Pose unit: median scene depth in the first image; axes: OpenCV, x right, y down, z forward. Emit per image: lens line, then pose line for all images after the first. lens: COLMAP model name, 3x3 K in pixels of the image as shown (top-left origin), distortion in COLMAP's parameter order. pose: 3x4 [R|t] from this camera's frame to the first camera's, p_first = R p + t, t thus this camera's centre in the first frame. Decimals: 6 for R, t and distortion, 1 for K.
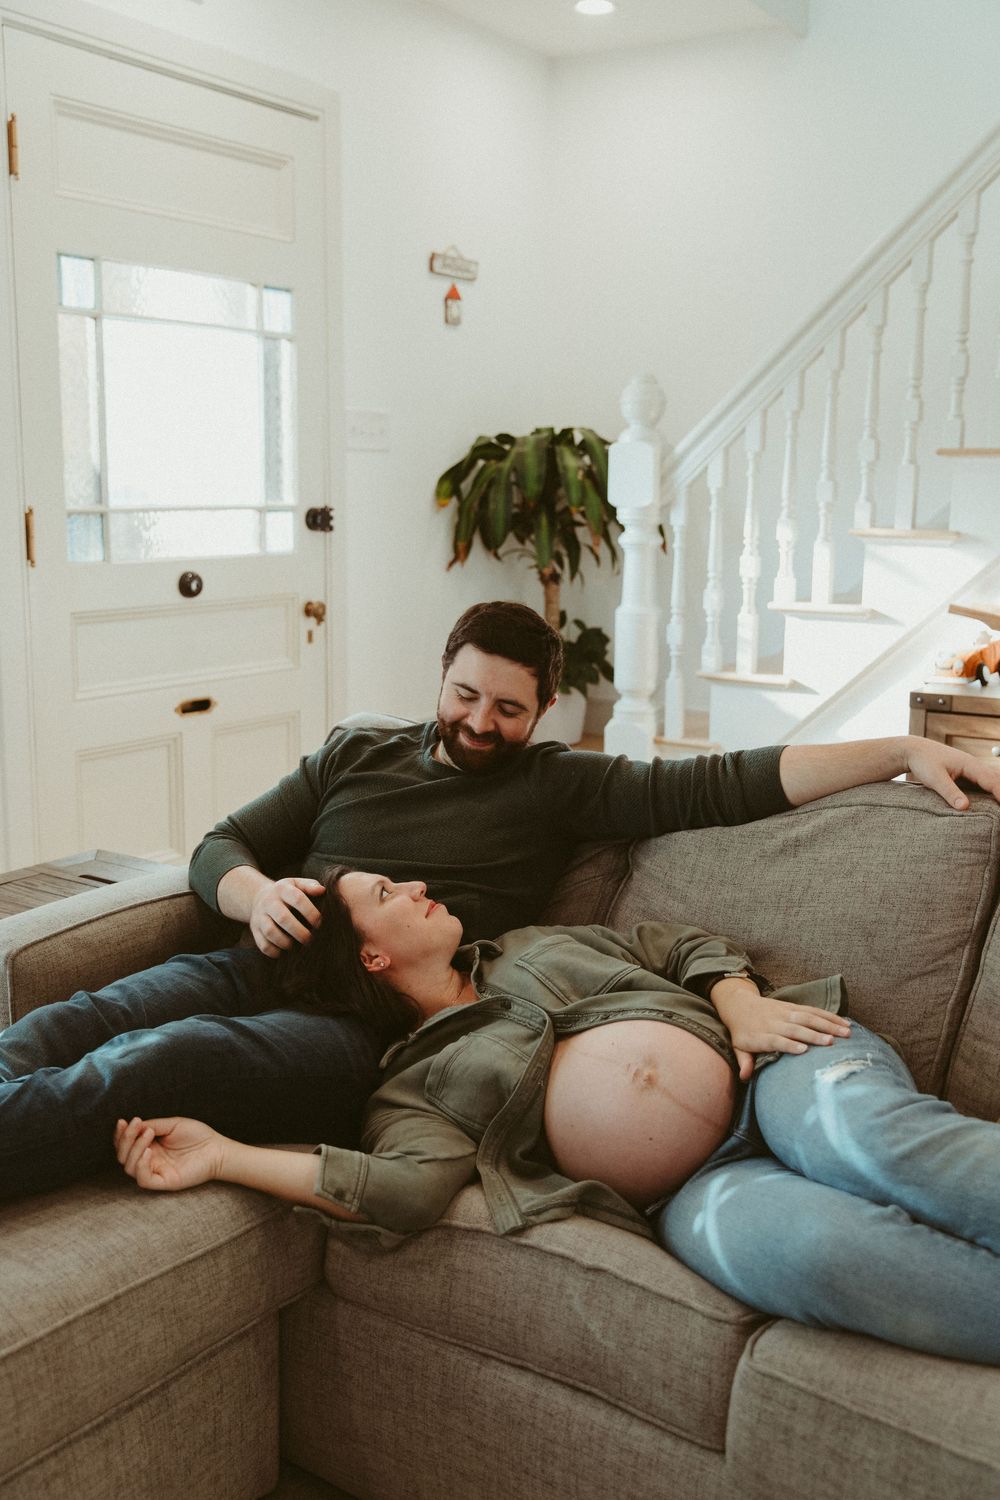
lens RADIAL K [[1521.1, 0, 500.0], [0, 1521.1, 750.0], [0, 0, 1]] dist [0.002795, 0.004708]
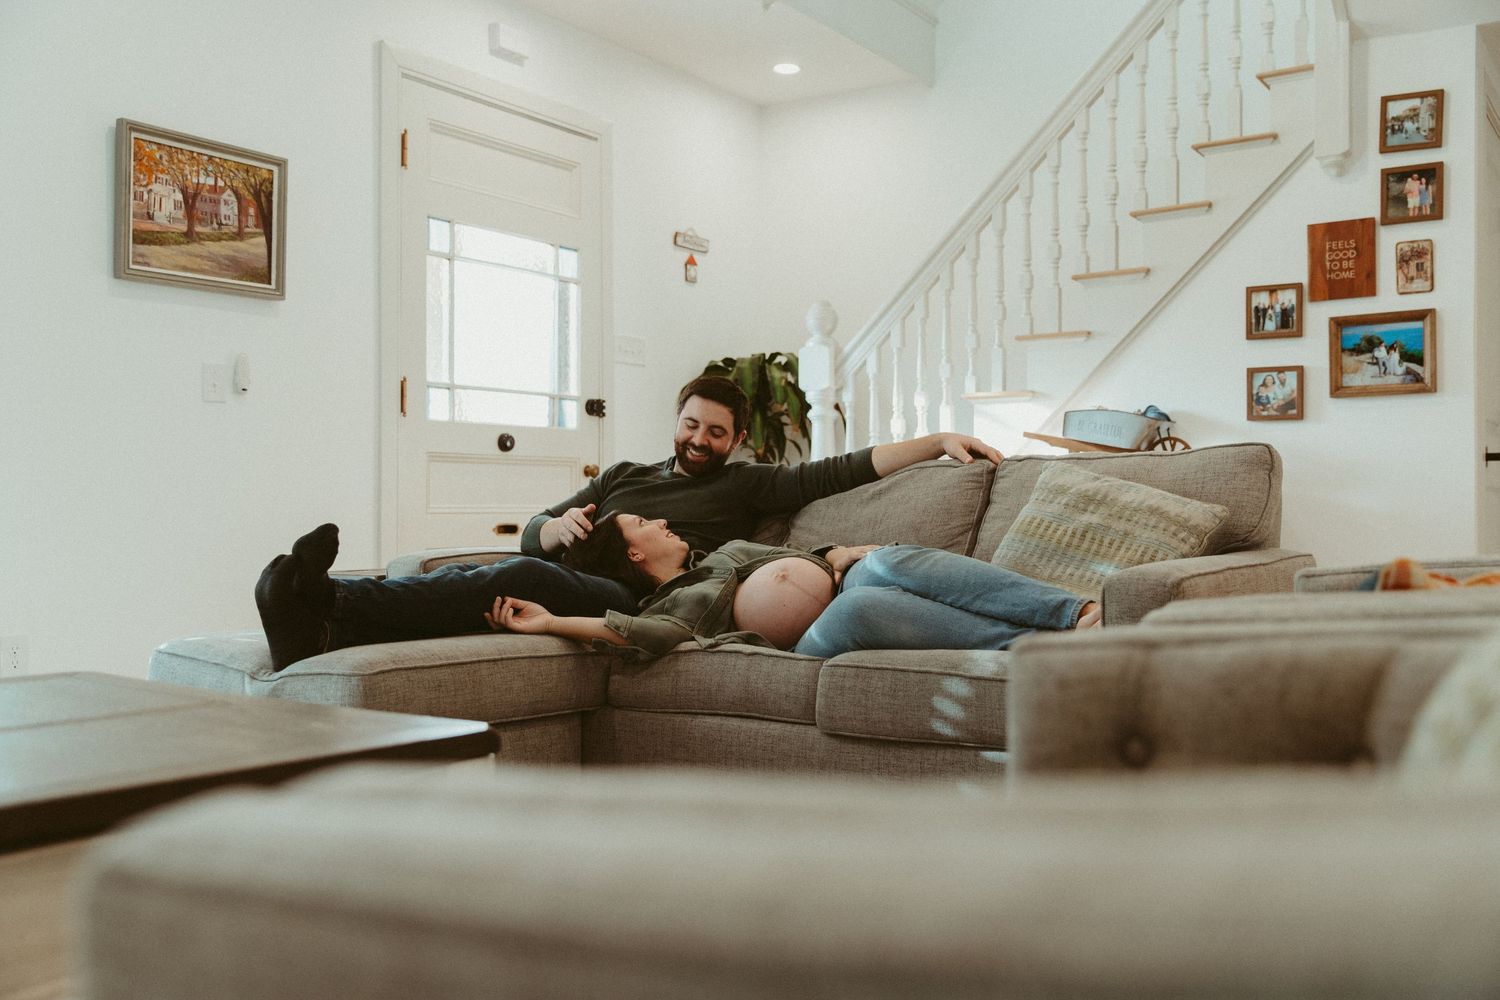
lens RADIAL K [[1521.1, 0, 750.0], [0, 1521.1, 500.0], [0, 0, 1]] dist [0.002795, 0.004708]
pose [[0.999905, -0.013386, -0.003276, 0.031320], [0.012473, 0.980135, -0.197938, 0.242162], [0.005861, 0.197879, 0.980209, -0.409721]]
